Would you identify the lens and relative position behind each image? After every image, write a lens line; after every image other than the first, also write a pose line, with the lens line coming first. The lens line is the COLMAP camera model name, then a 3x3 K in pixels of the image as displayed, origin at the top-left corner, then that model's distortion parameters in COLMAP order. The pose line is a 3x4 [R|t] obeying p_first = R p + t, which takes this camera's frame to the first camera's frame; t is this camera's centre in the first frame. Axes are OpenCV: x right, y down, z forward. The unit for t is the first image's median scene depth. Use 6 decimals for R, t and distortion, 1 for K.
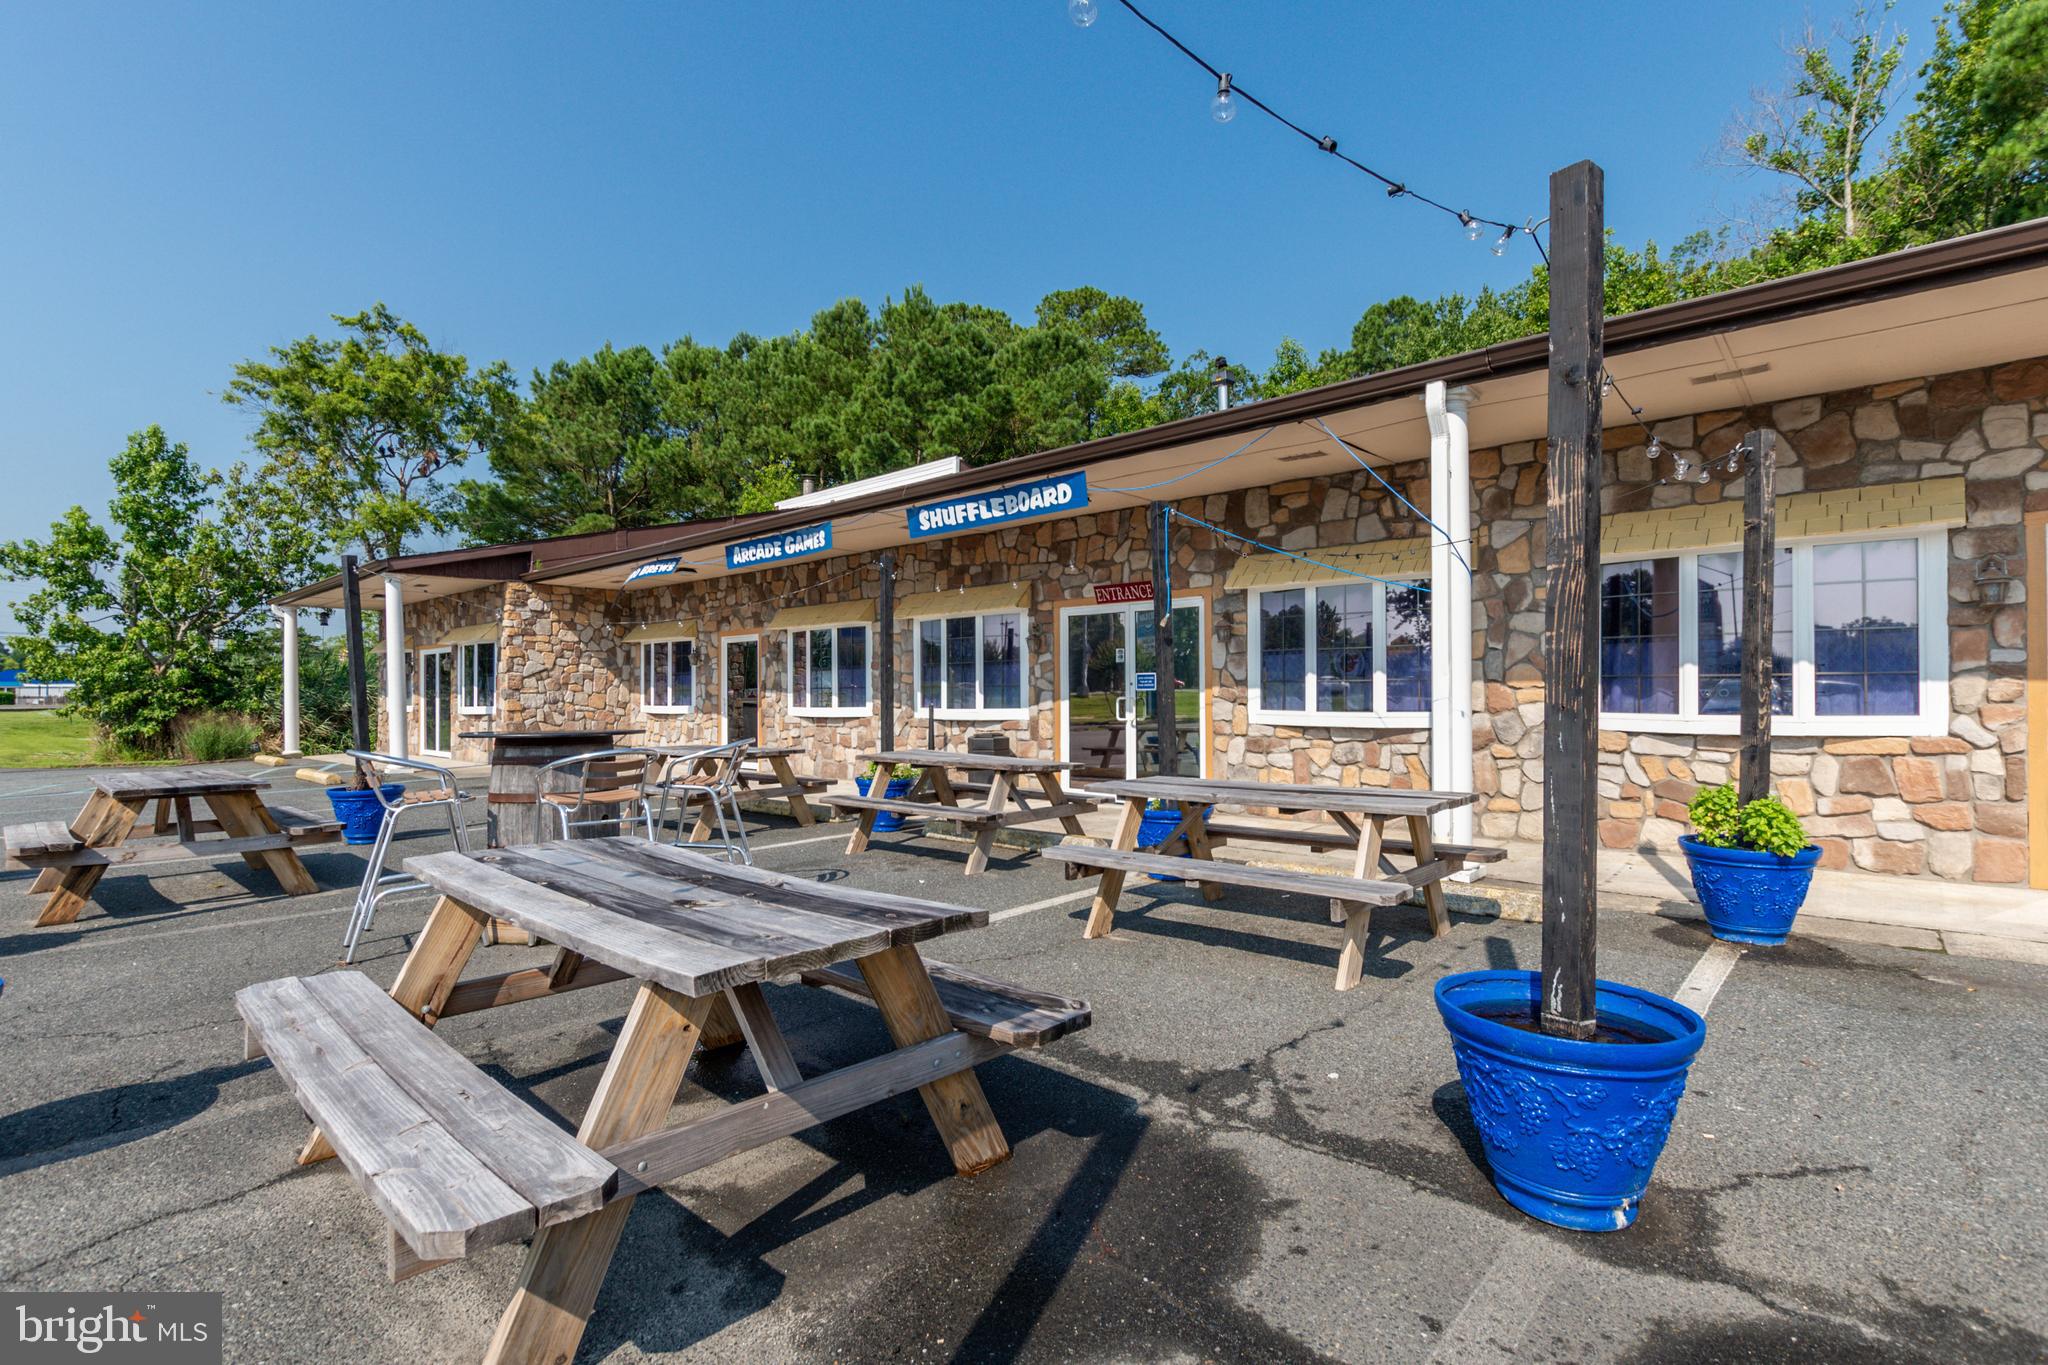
lens RADIAL K [[950.8, 0, 1026.5], [0, 950.8, 690.5], [0, 0, 1]] dist [-0.003461, -0.001171]
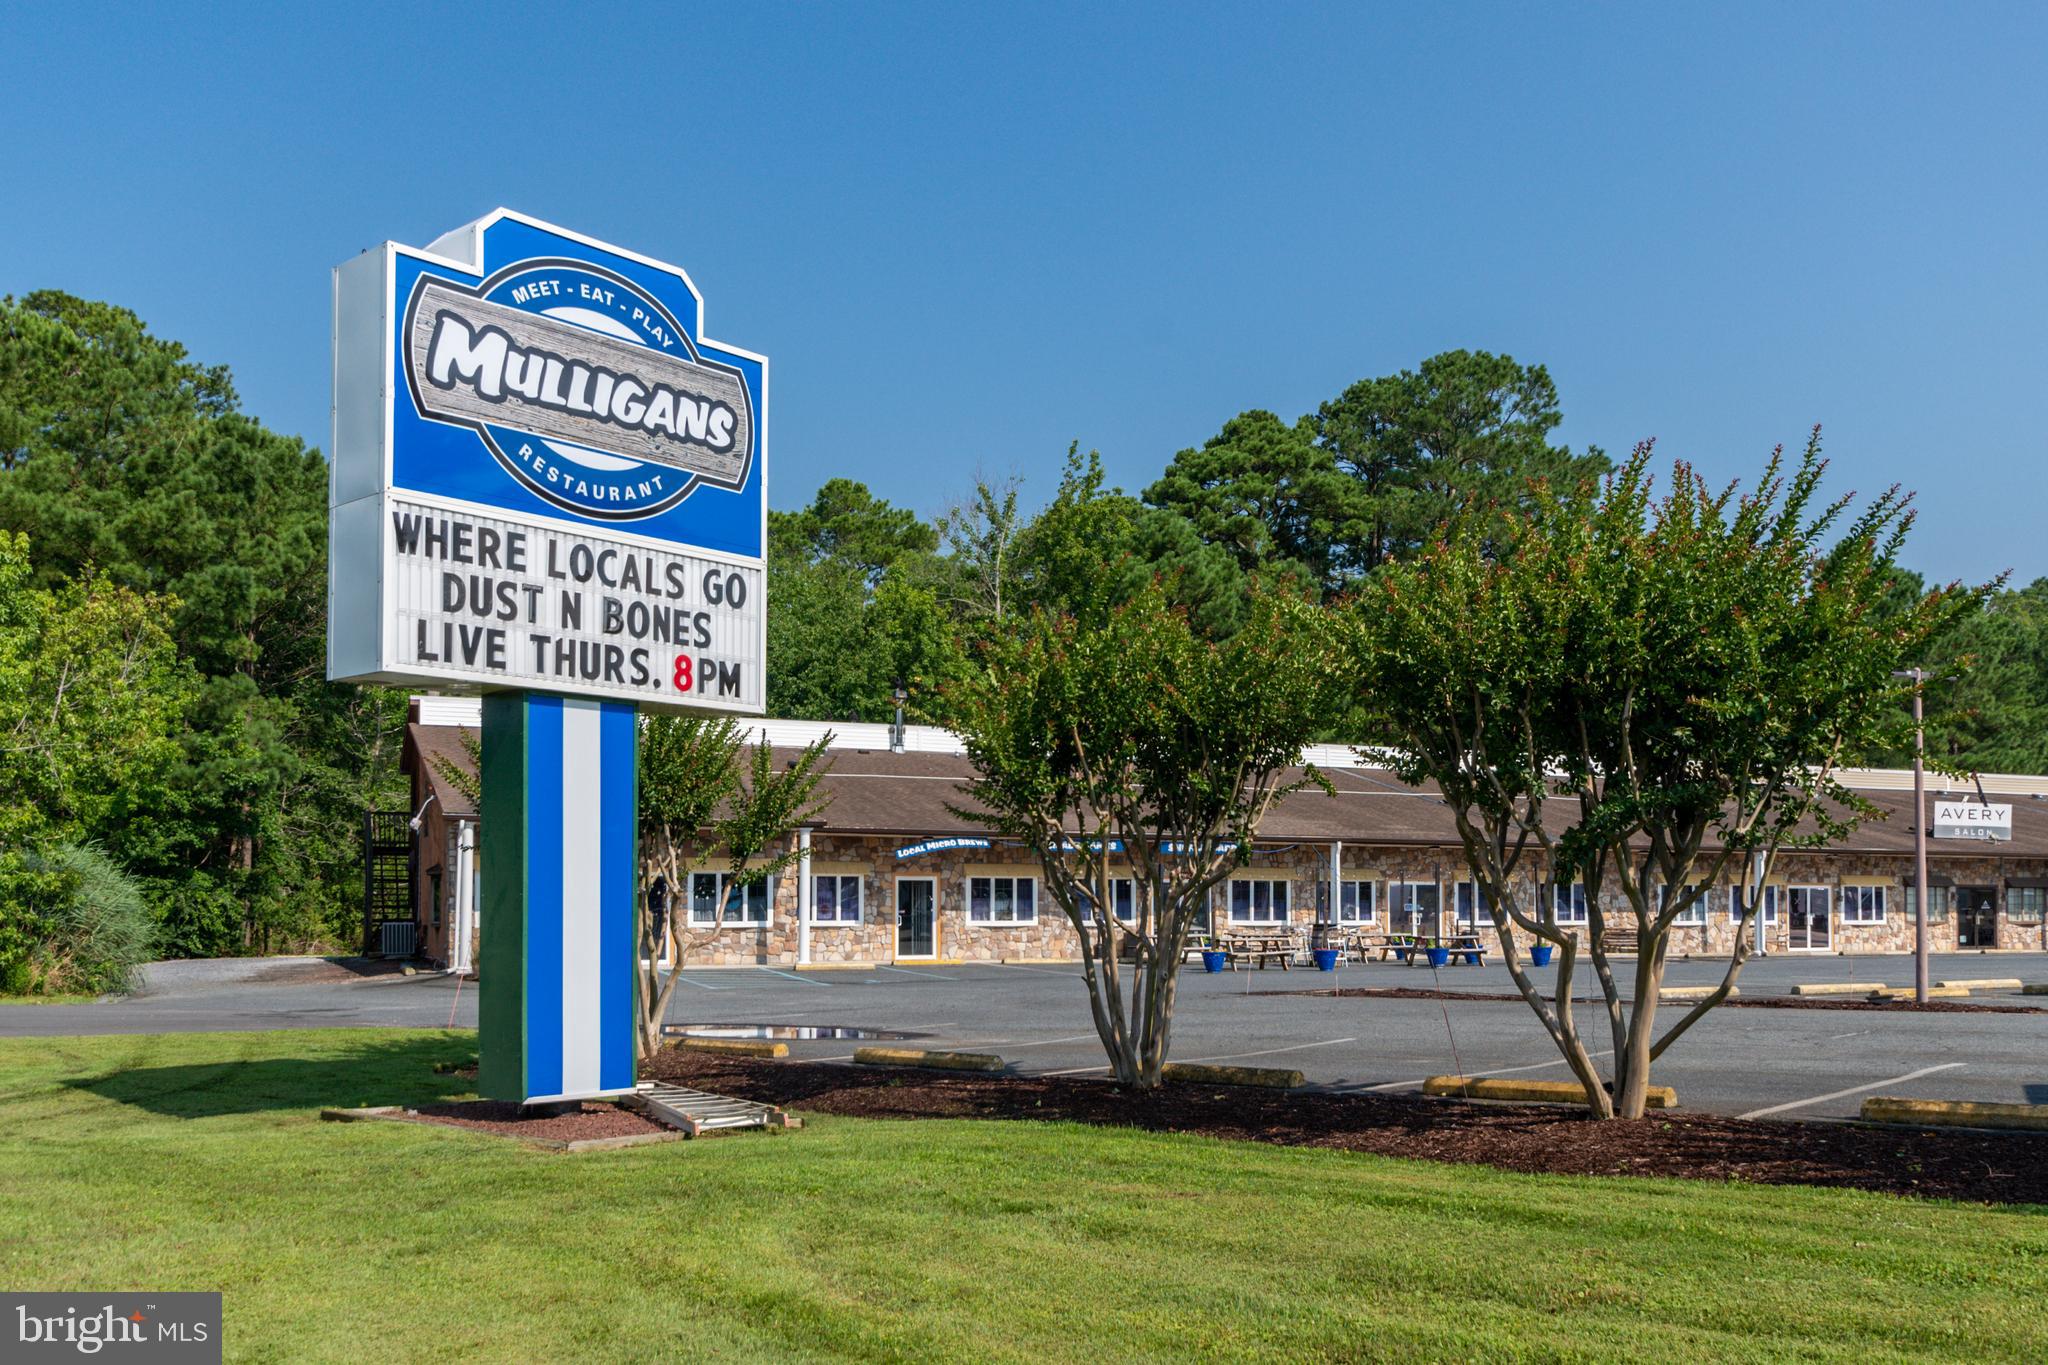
lens RADIAL K [[1763.8, 0, 1025.1], [0, 1763.8, 859.9], [0, 0, 1]] dist [-0.011841, -0.004984]
pose [[0.420941, 0.030498, 0.906575, -3.191317], [-0.009506, 0.999528, -0.029211, -0.000406], [-0.907038, 0.003678, 0.421033, -0.454463]]
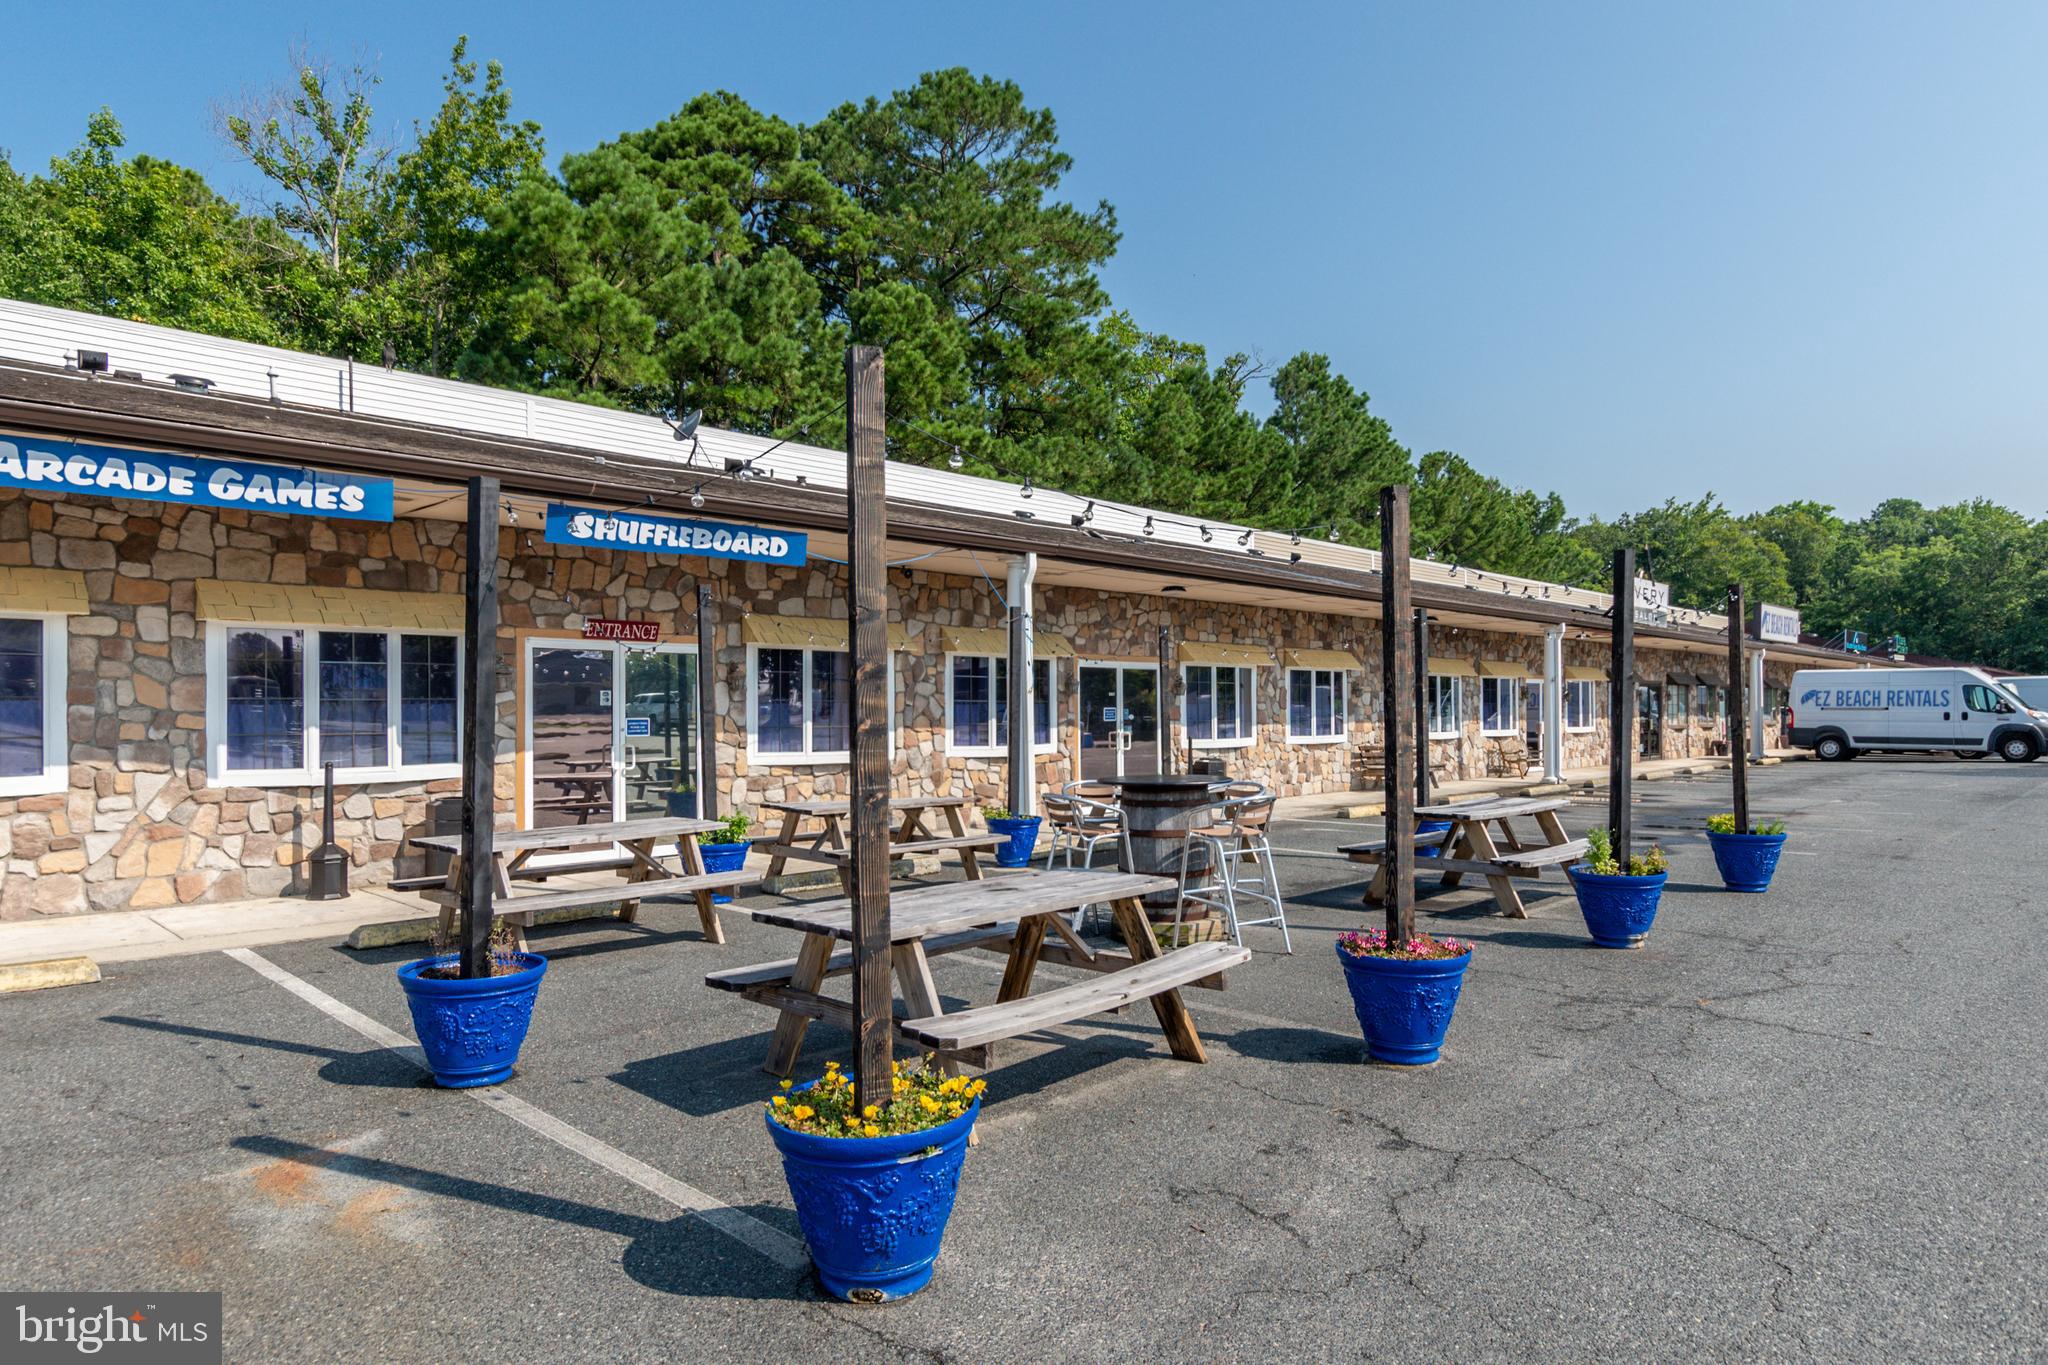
lens RADIAL K [[1218.7, 0, 1028.4], [0, 1218.7, 701.2], [0, 0, 1]] dist [-0.007346, -0.000244]
pose [[0.029980, 0.014411, 0.999447, -0.764788], [0.000331, 0.999896, -0.014427, -0.012465], [-0.999550, 0.000763, 0.029972, 0.412975]]
